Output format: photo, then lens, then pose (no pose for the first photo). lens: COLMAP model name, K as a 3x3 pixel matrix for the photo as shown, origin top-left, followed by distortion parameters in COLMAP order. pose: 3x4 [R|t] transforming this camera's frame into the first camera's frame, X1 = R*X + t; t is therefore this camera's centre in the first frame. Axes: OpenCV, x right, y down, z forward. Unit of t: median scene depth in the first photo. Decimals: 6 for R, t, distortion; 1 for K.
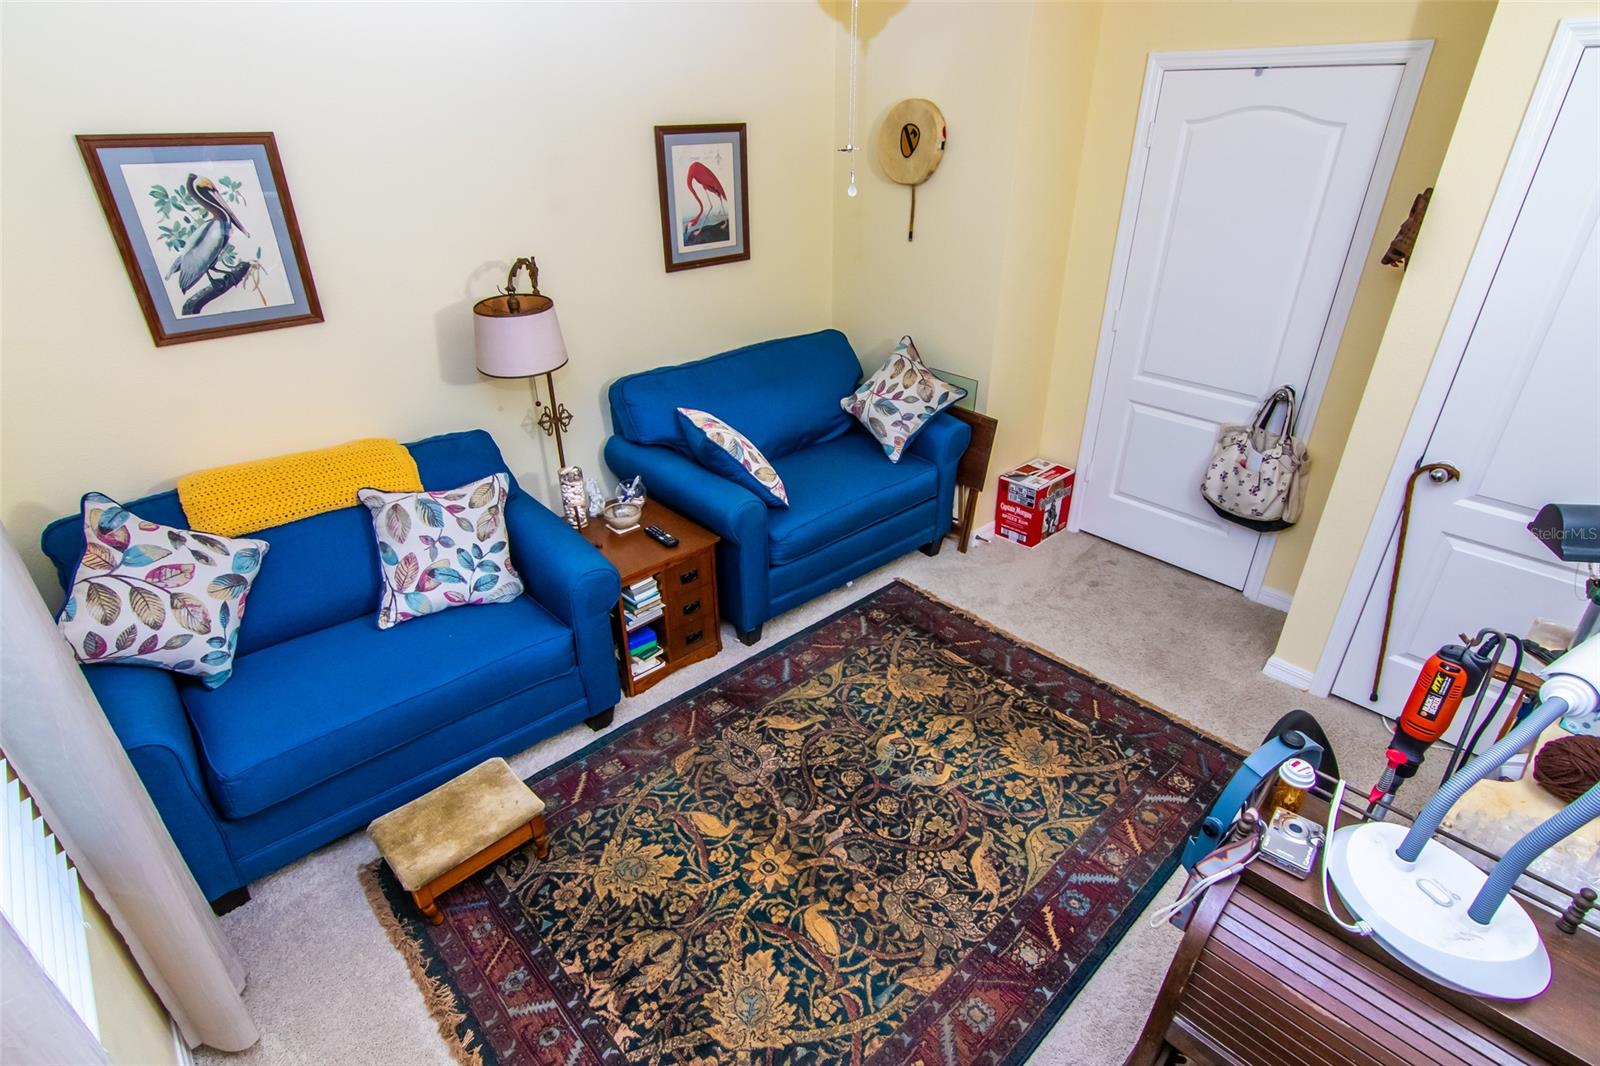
lens RADIAL K [[804.1, 0, 801.1], [0, 804.1, 542.3], [0, 0, 1]] dist [-0.007458, 0.004040]
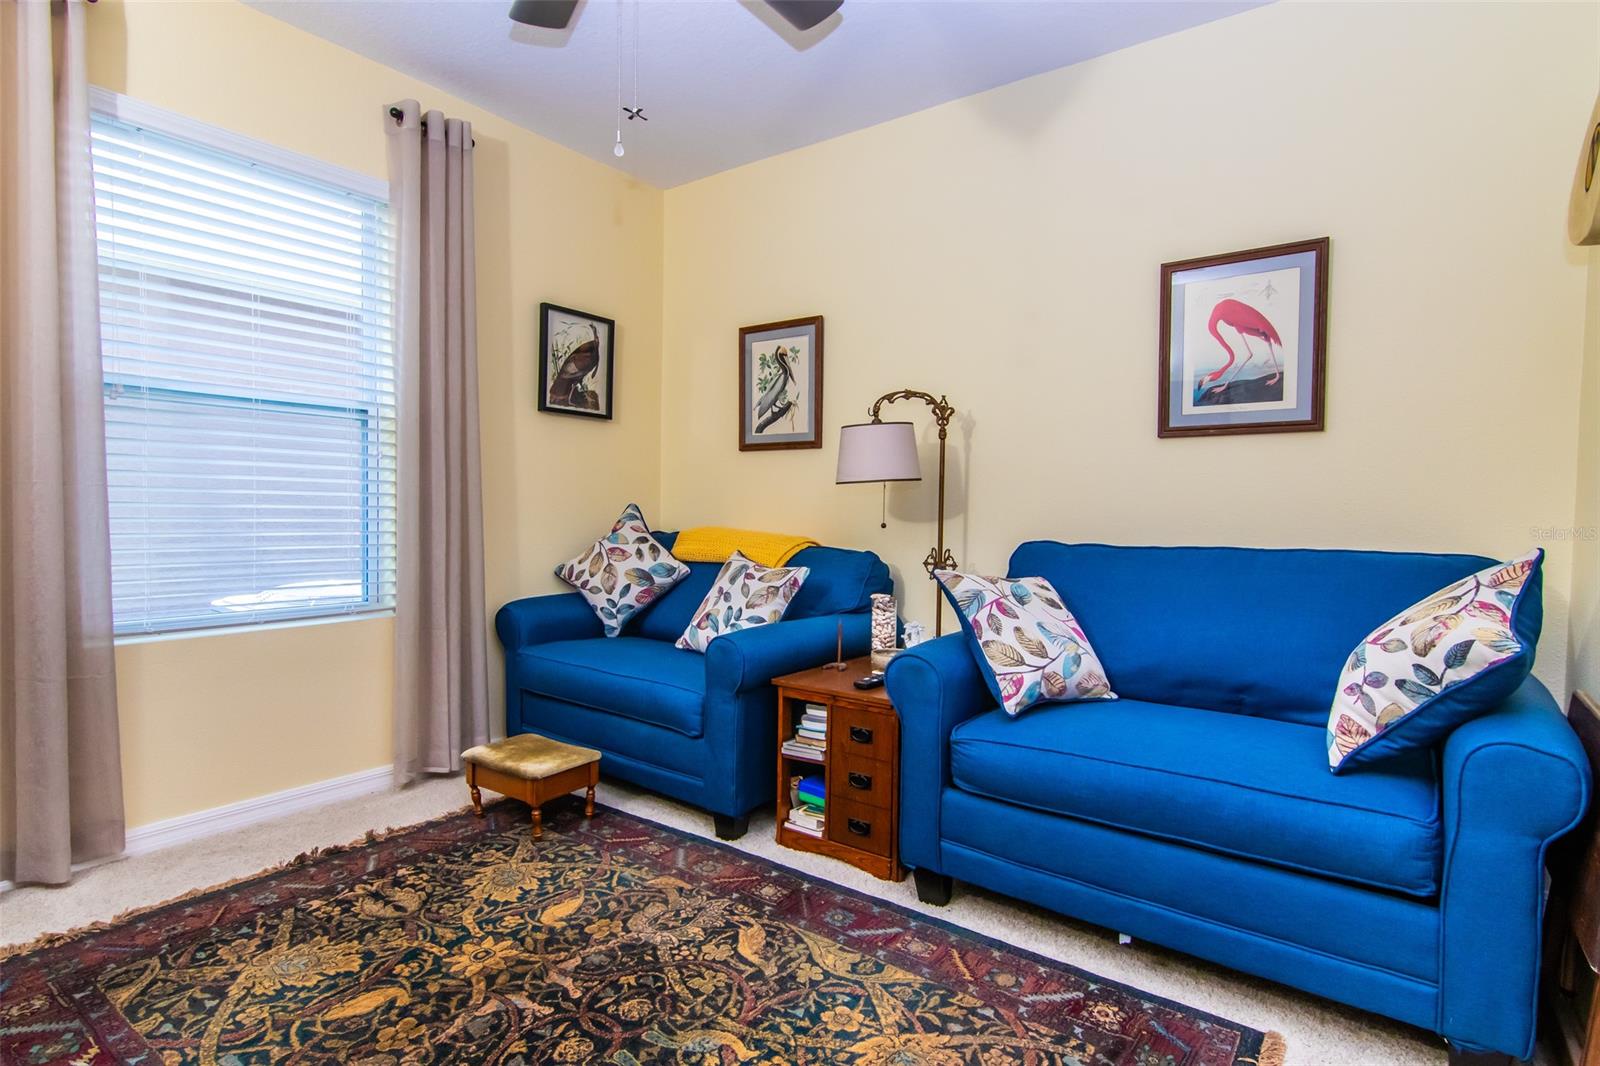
lens RADIAL K [[804.1, 0, 801.1], [0, 804.1, 542.3], [0, 0, 1]] dist [-0.007458, 0.004040]
pose [[0.189619, 0.046518, -0.980755, 0.729376], [-0.483411, 0.873847, -0.052015, -0.062317], [0.854610, 0.483970, 0.188185, 0.856625]]
